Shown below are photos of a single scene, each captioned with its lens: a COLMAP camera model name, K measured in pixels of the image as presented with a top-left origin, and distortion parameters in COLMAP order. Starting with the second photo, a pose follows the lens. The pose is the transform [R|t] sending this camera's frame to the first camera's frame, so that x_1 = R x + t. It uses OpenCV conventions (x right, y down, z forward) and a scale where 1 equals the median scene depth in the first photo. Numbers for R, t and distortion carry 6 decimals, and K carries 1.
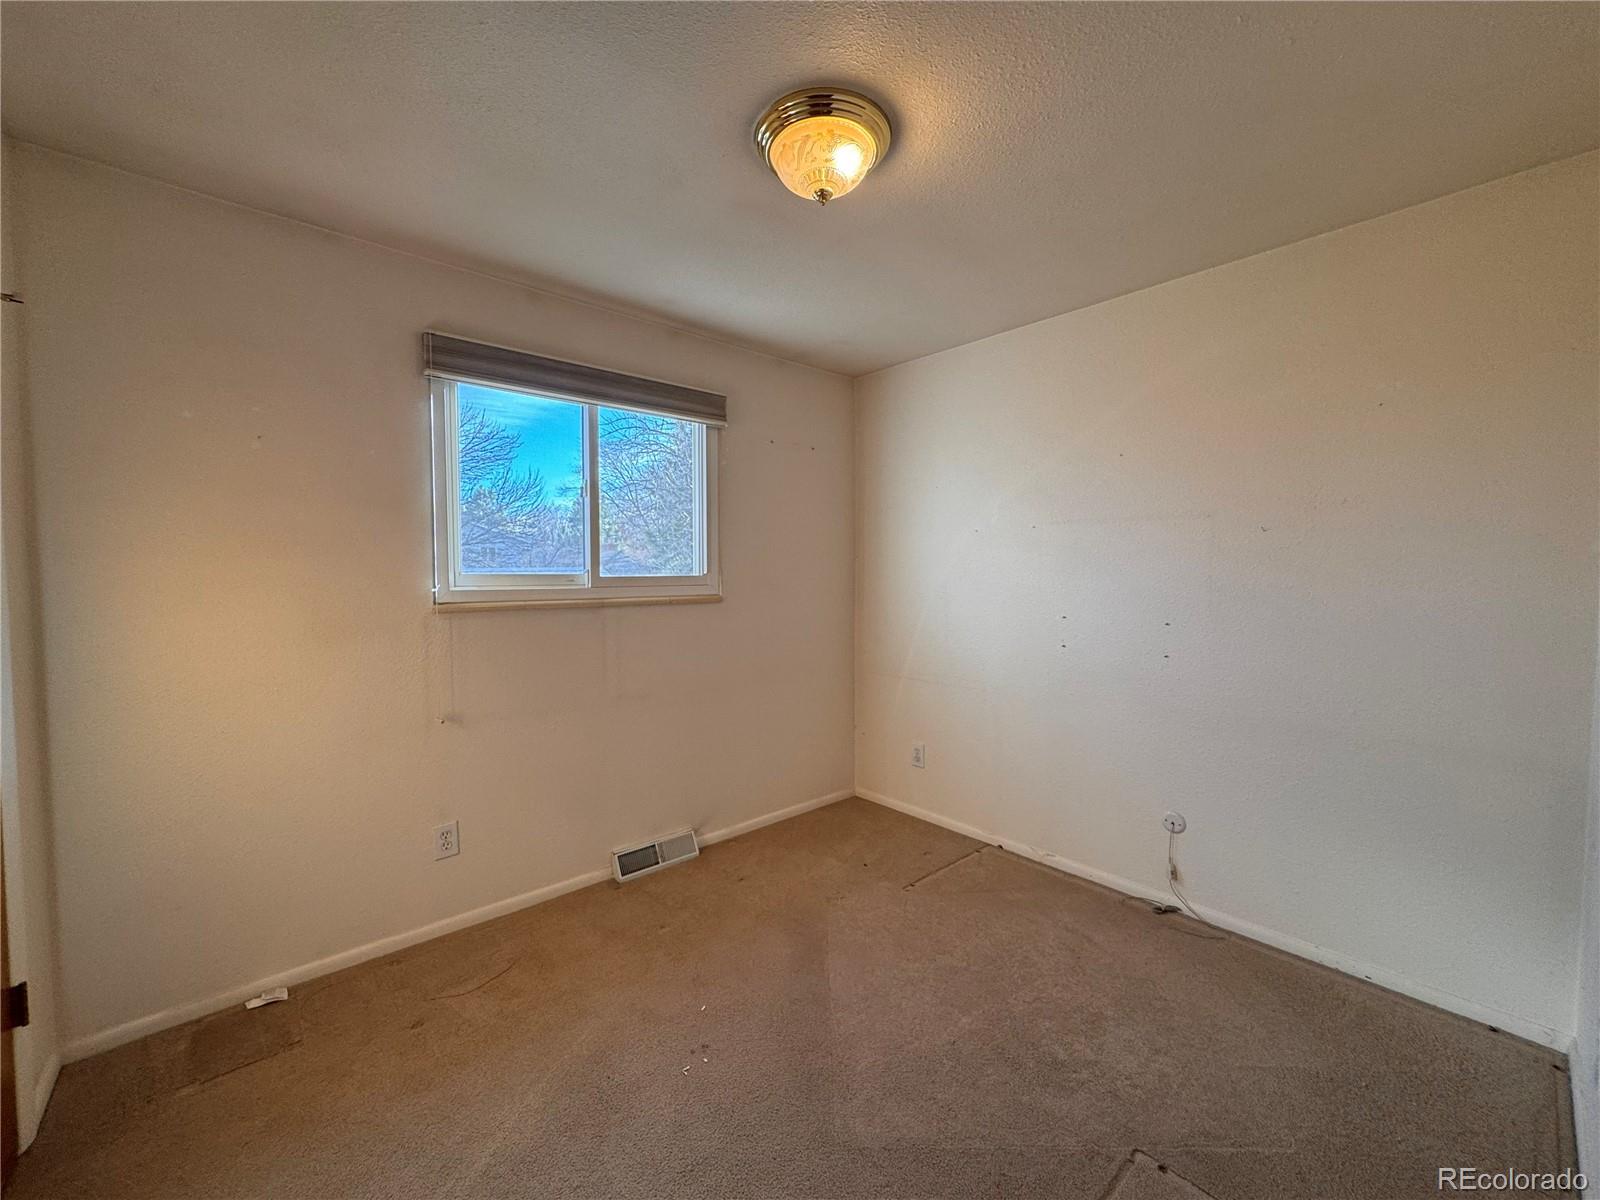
lens RADIAL K [[640.7, 0, 790.7], [0, 640.7, 604.5], [0, 0, 1]] dist [0.000110, 0.000227]
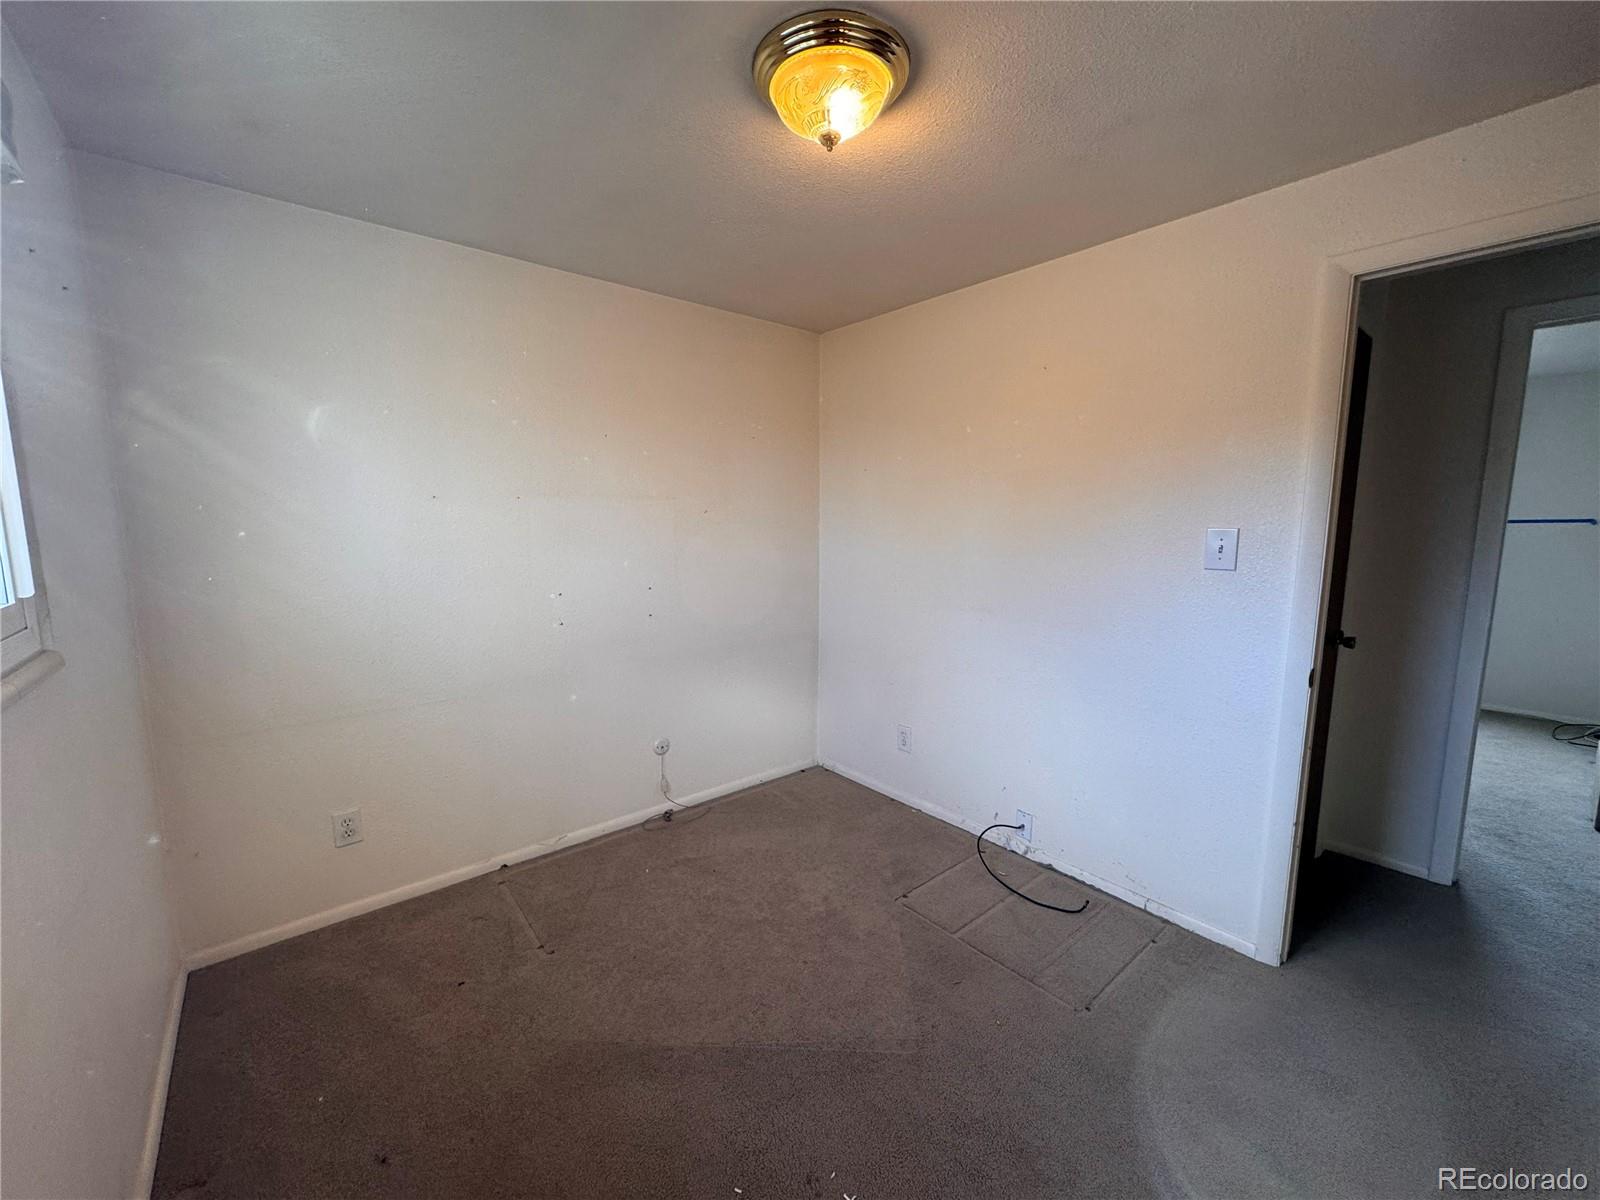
lens RADIAL K [[640.7, 0, 790.7], [0, 640.7, 604.5], [0, 0, 1]] dist [0.000110, 0.000227]
pose [[0.030984, -0.139430, 0.989747, -0.569283], [0.054894, 0.988965, 0.137601, -0.086533], [-0.998011, 0.050067, 0.038296, 0.674546]]
